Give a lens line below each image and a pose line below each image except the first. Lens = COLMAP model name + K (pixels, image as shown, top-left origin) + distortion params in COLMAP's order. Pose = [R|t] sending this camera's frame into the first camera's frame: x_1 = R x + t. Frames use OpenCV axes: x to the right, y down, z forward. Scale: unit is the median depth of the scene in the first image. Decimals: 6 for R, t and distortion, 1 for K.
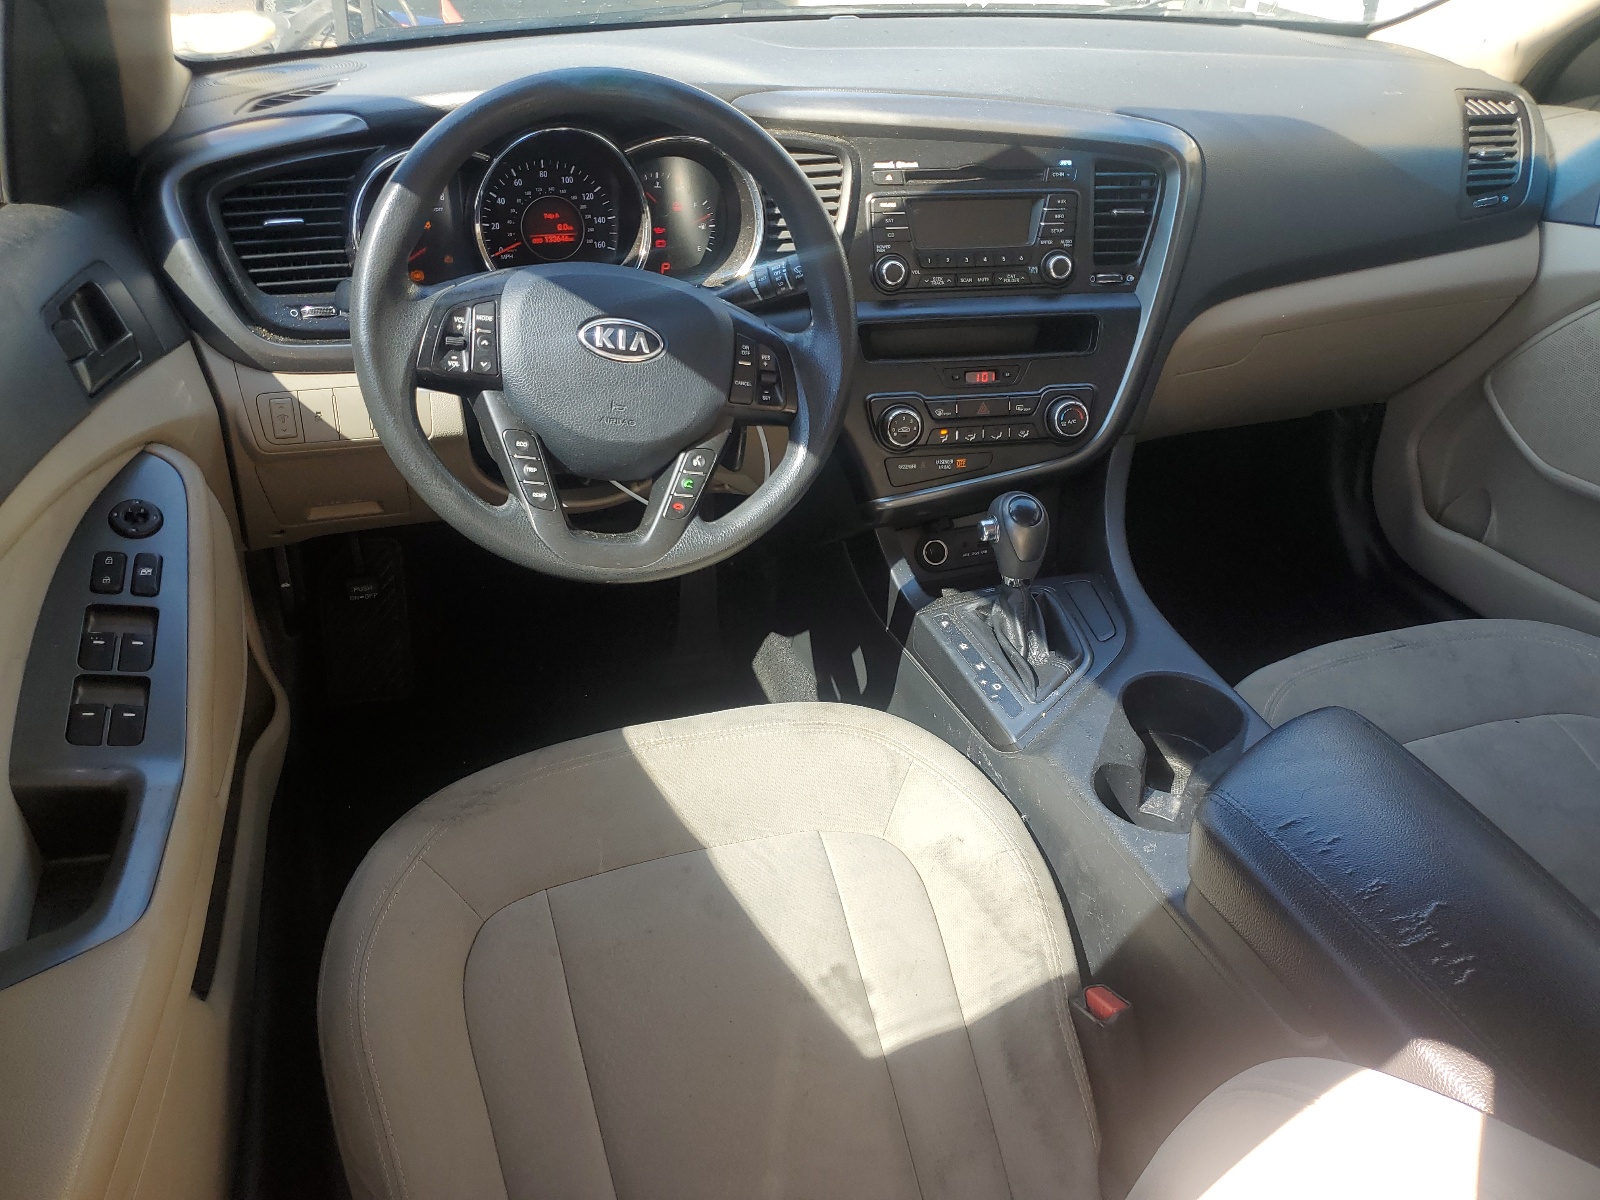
lens RADIAL K [[1213.8, 0, 800.0], [0, 1213.8, 600.0], [0, 0, 1]] dist [-0.055443, -0.000592]
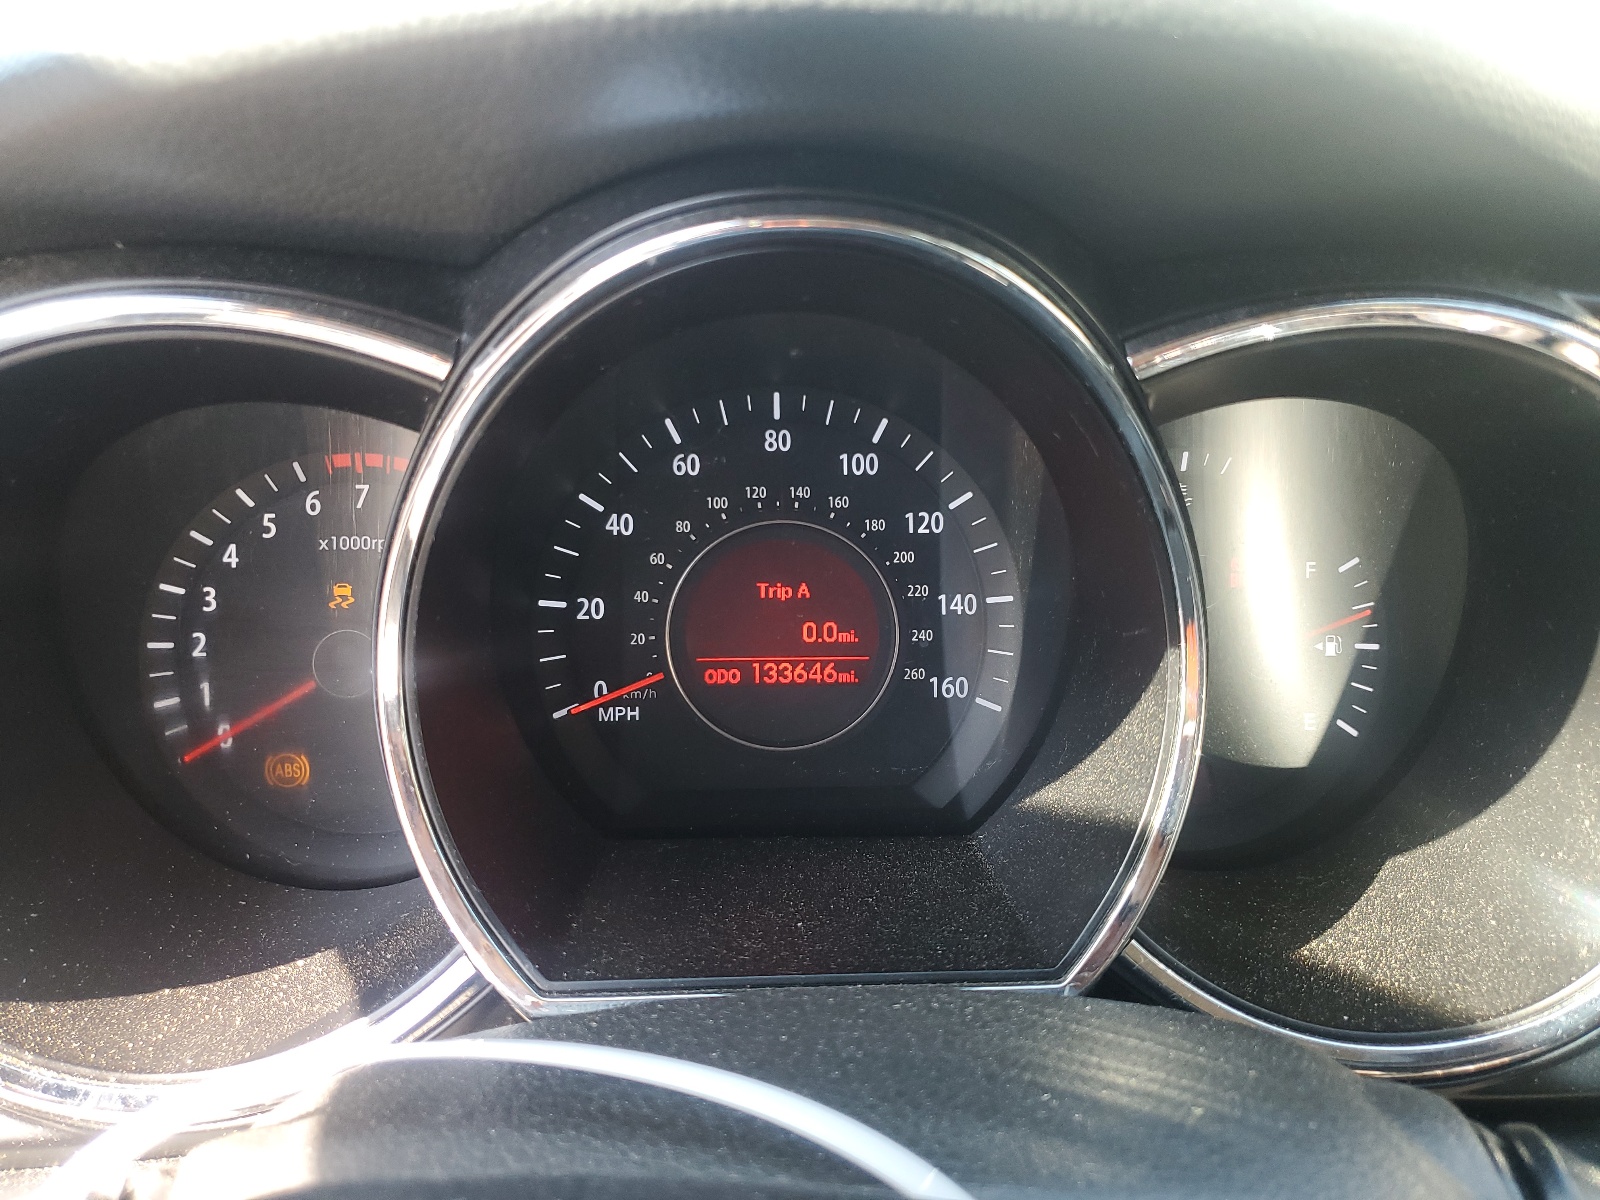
lens RADIAL K [[1214.0, 0, 800.0], [0, 1214.0, 600.0], [0, 0, 1]] dist [0.002457, 0.000310]
pose [[0.961752, 0.077280, -0.262793, -0.129507], [-0.126880, 0.975934, -0.177353, -0.266867], [0.242763, 0.203913, 0.948412, 0.735455]]
